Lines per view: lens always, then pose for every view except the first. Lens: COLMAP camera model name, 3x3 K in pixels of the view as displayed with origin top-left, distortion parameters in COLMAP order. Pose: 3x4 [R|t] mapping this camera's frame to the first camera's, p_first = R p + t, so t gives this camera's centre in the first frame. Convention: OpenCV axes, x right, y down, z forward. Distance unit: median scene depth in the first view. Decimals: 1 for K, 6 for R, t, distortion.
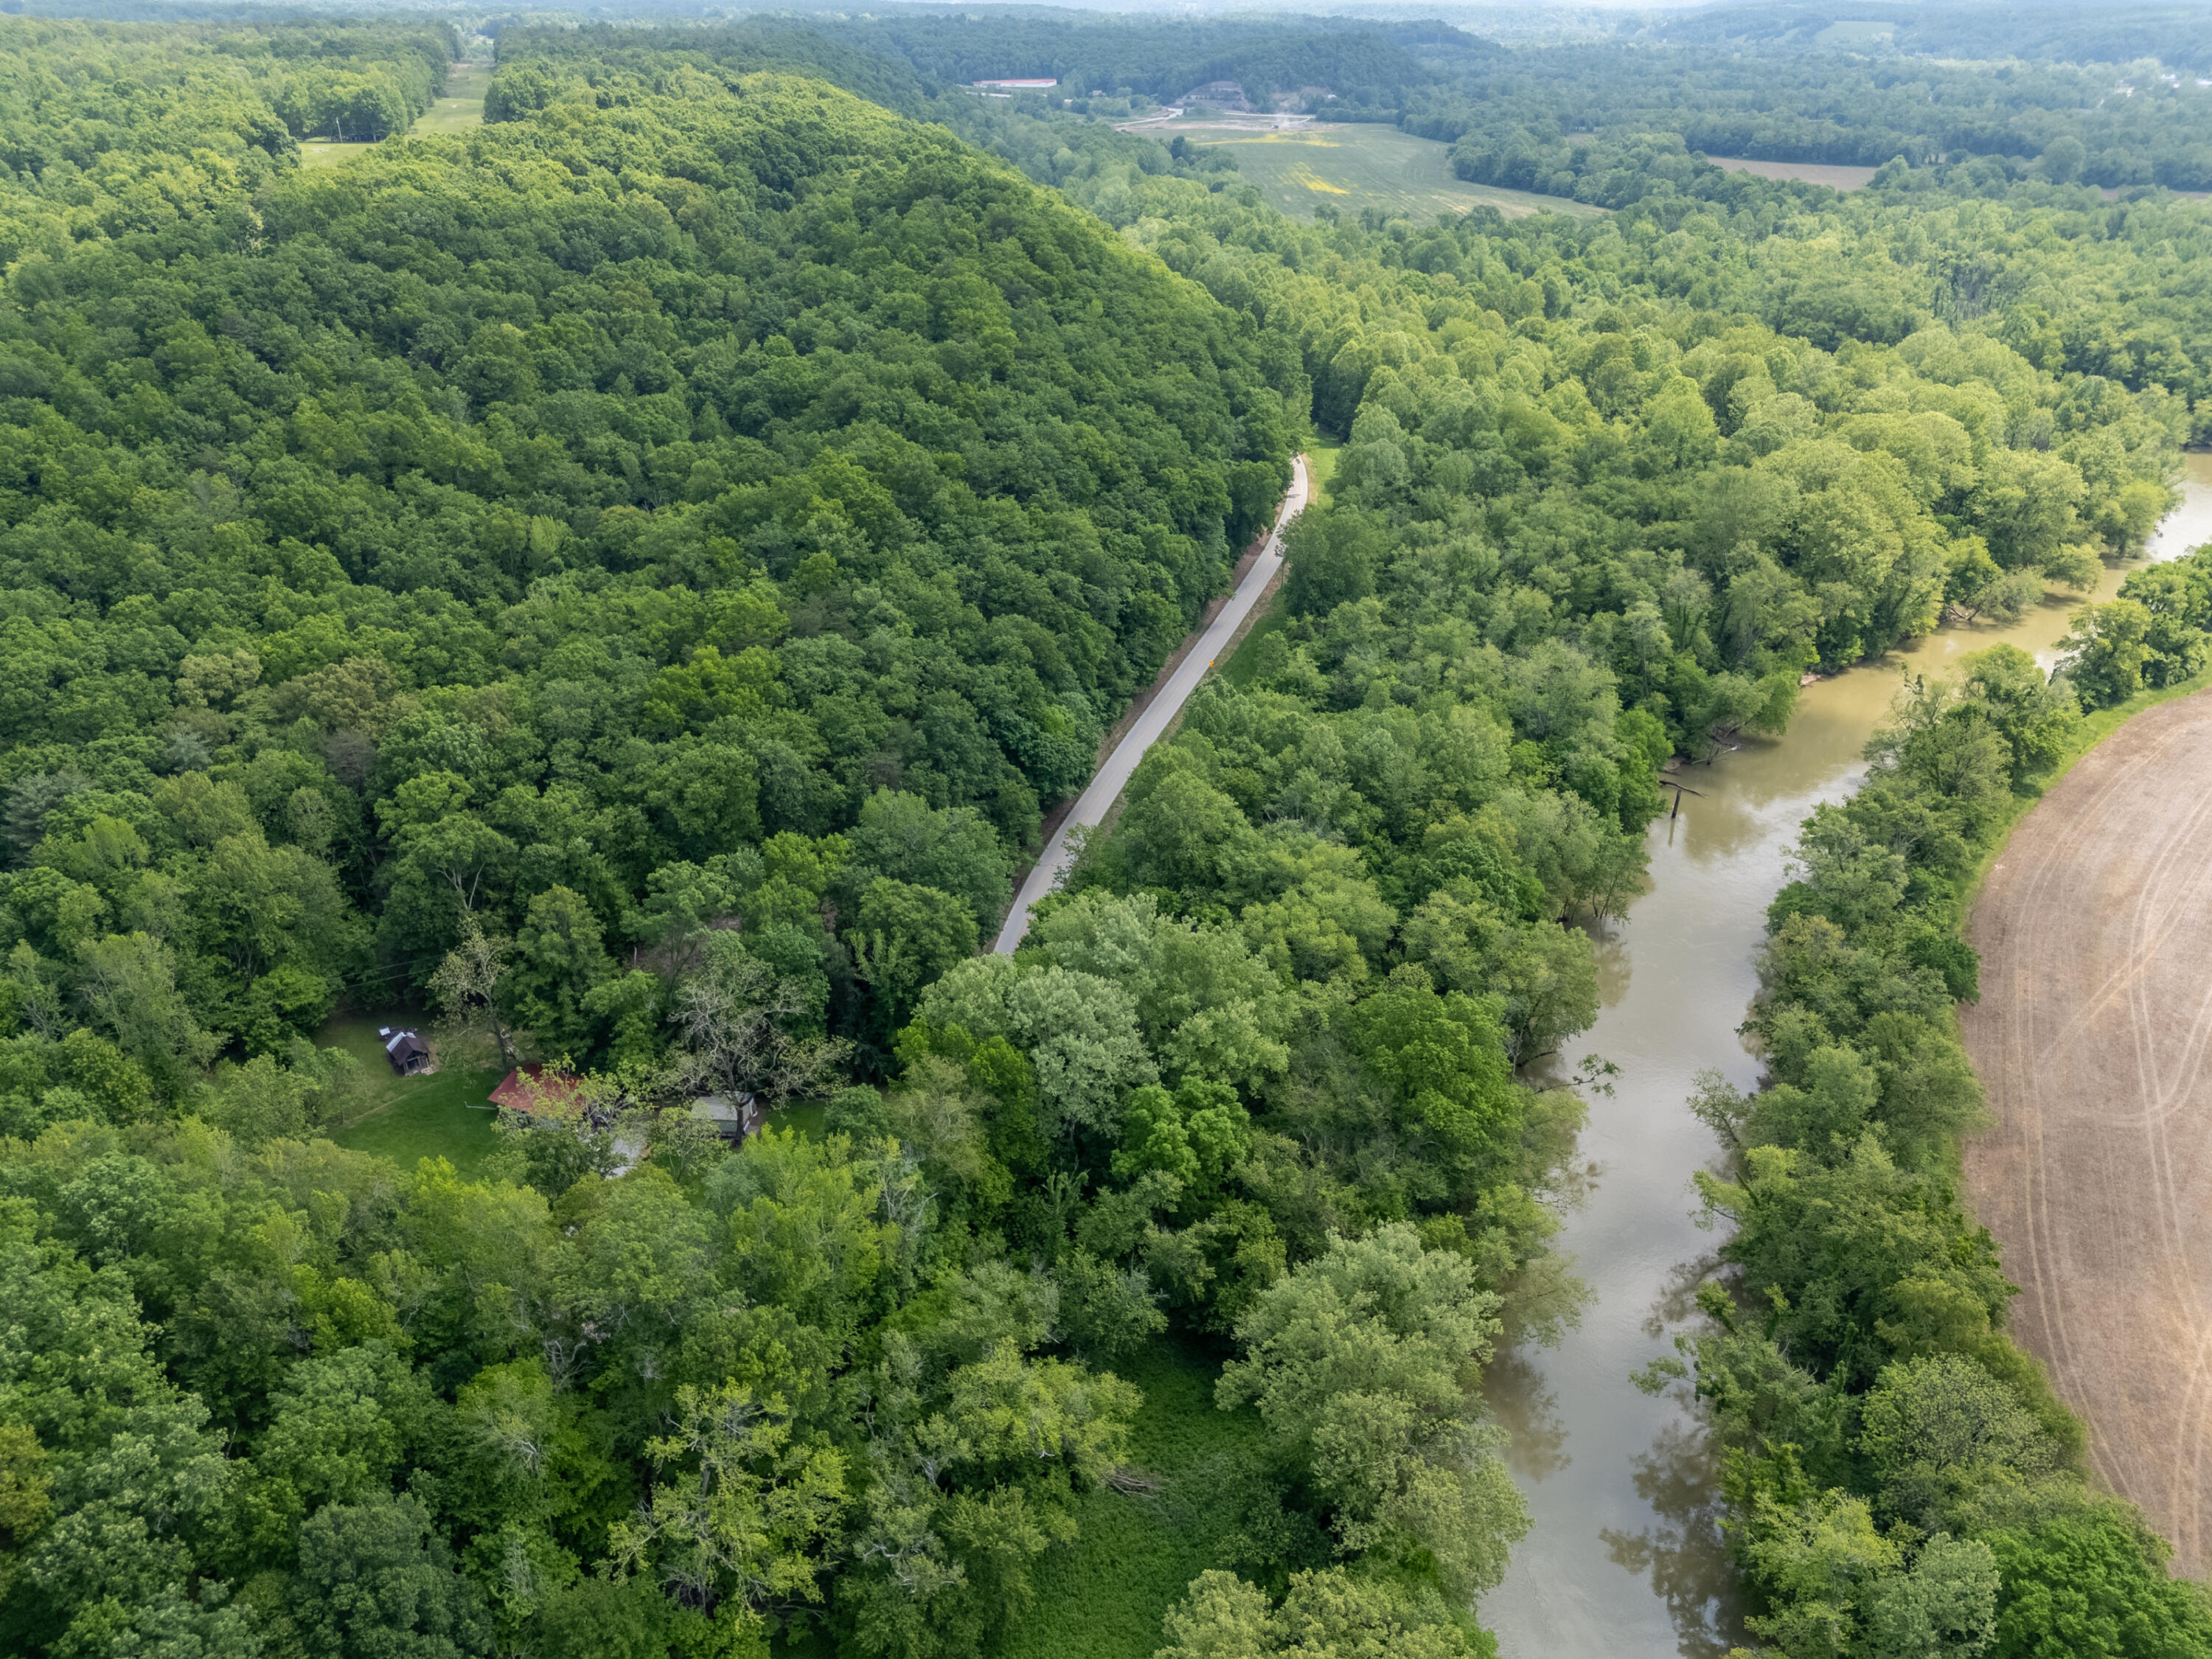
lens RADIAL K [[1626.7, 0, 1096.5], [0, 1626.7, 839.8], [0, 0, 1]] dist [0.052856, -0.052381]
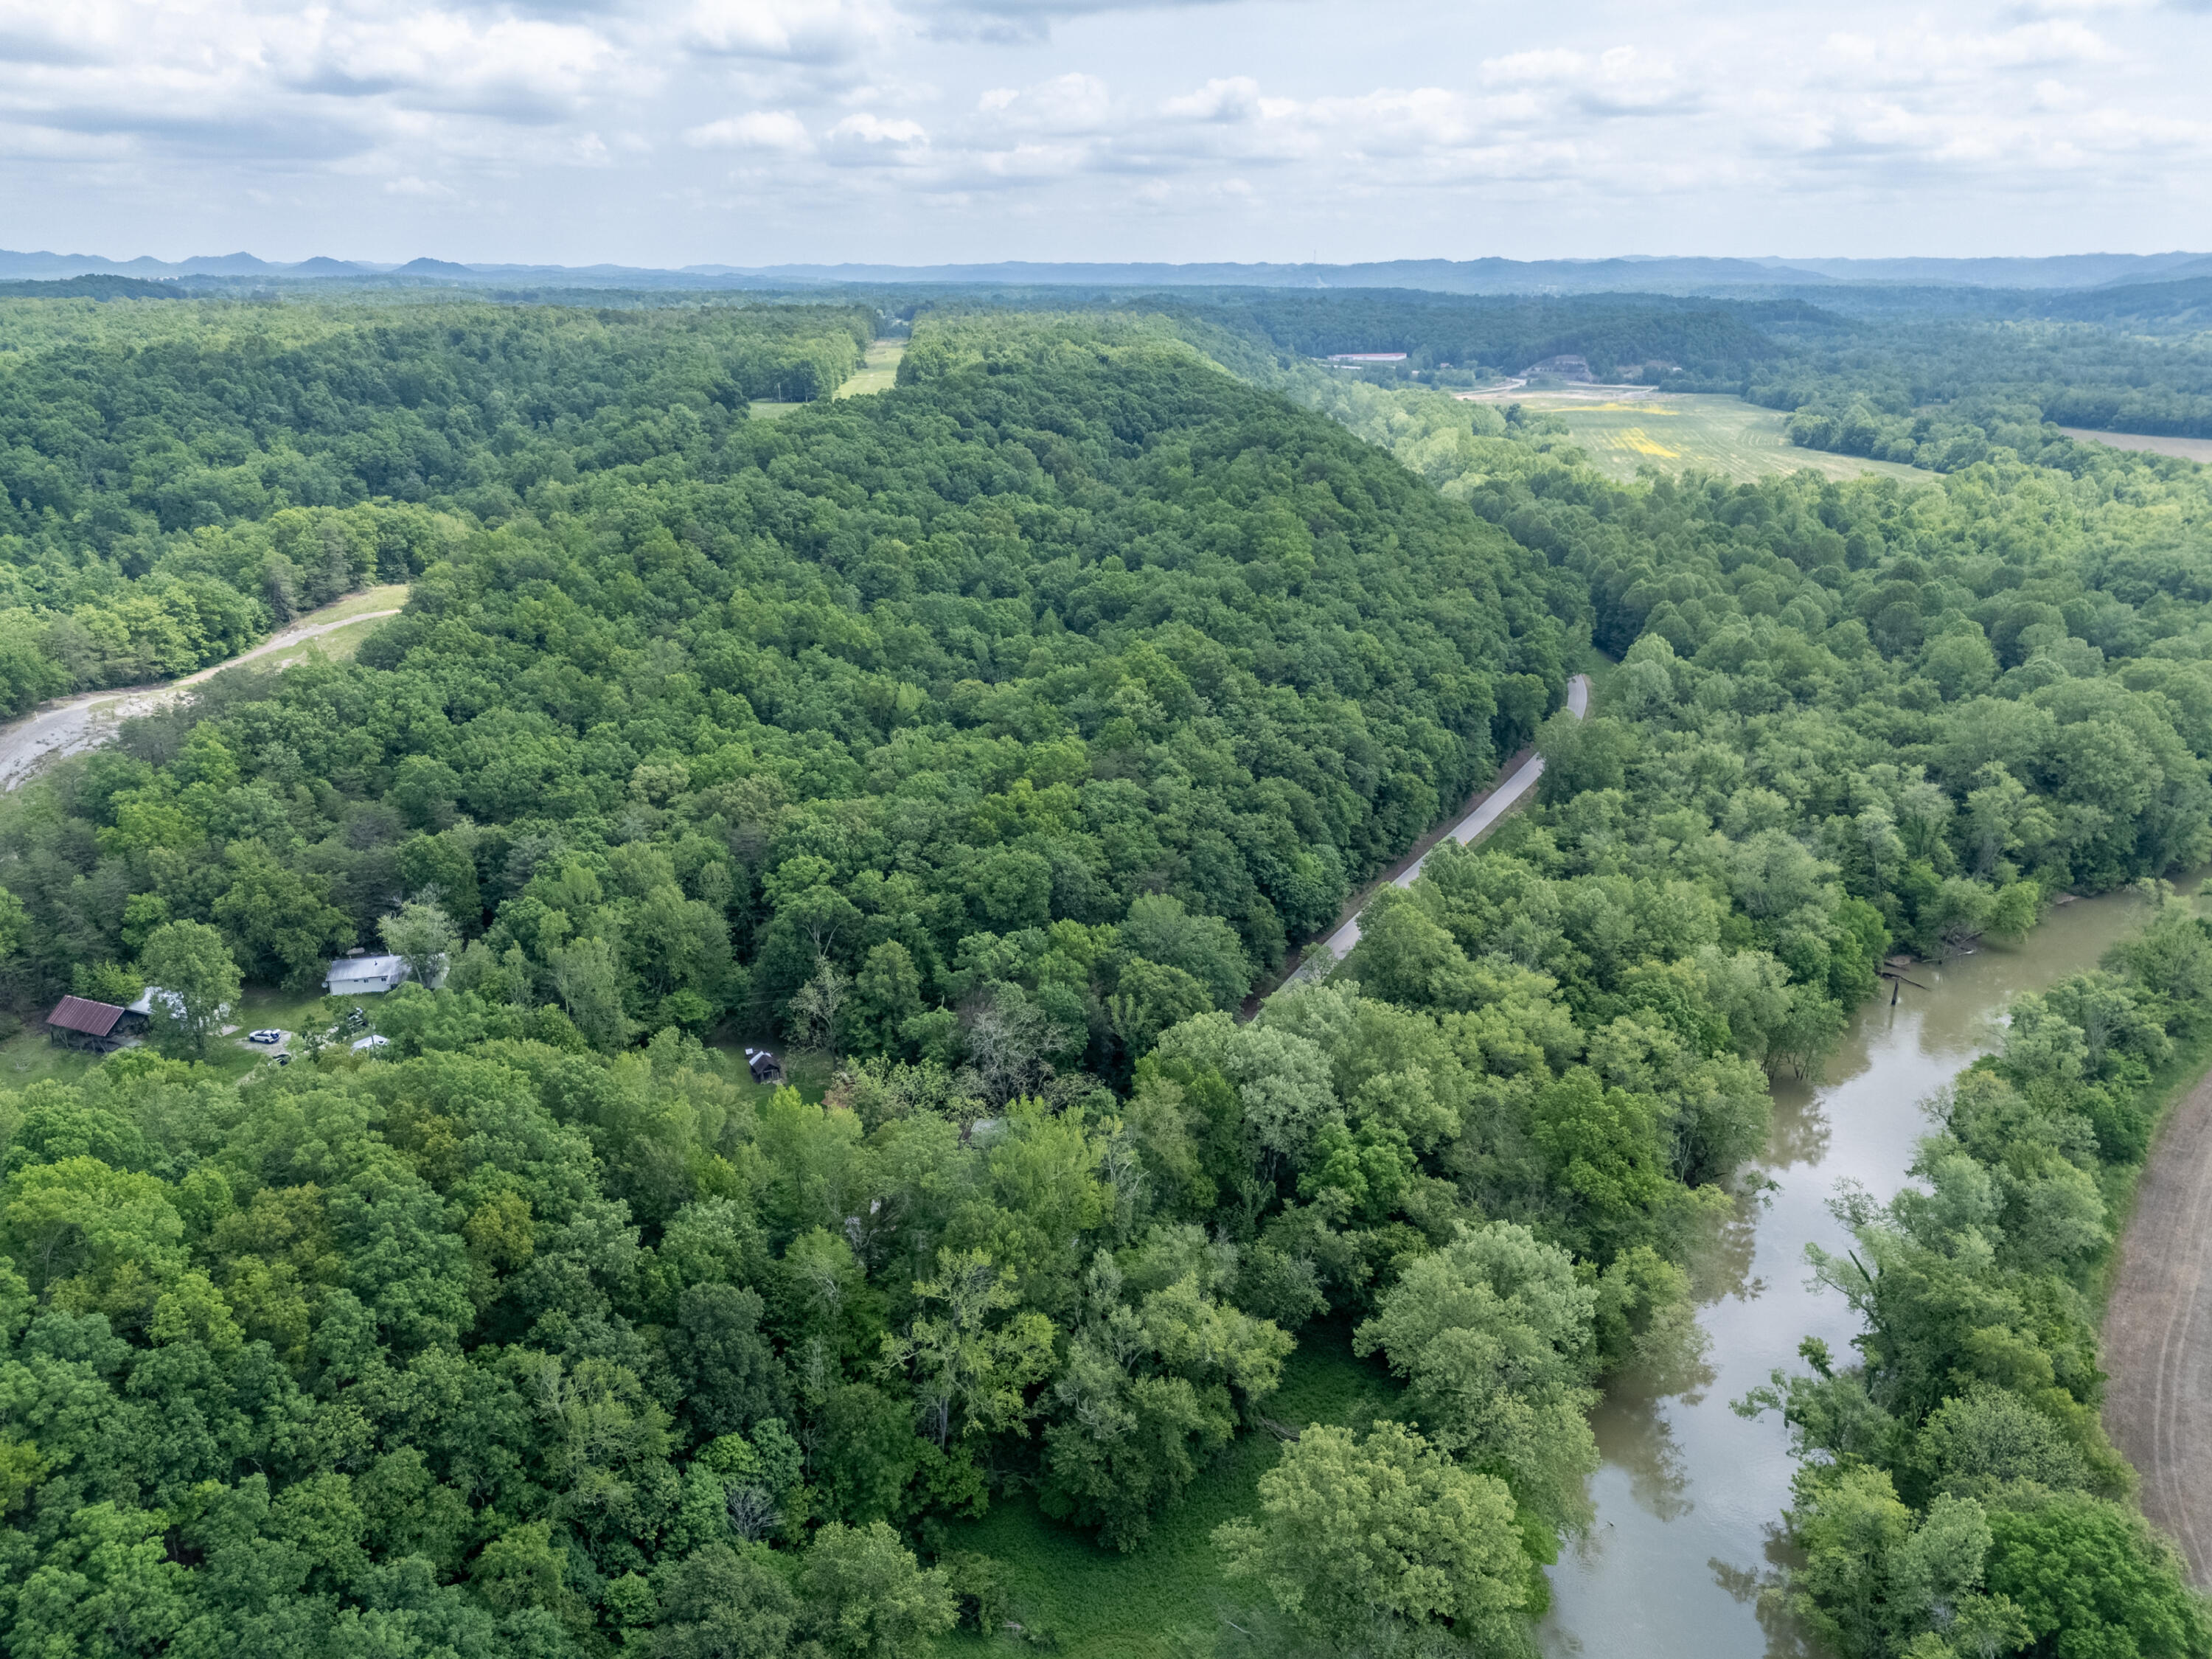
lens RADIAL K [[1626.7, 0, 1109.8], [0, 1626.7, 832.7], [0, 0, 1]] dist [0.052856, -0.052381]
pose [[0.979867, 0.059152, -0.190688, 0.054818], [-0.086831, 0.986304, -0.140234, 0.076218], [0.179782, 0.153968, 0.971582, -0.157122]]
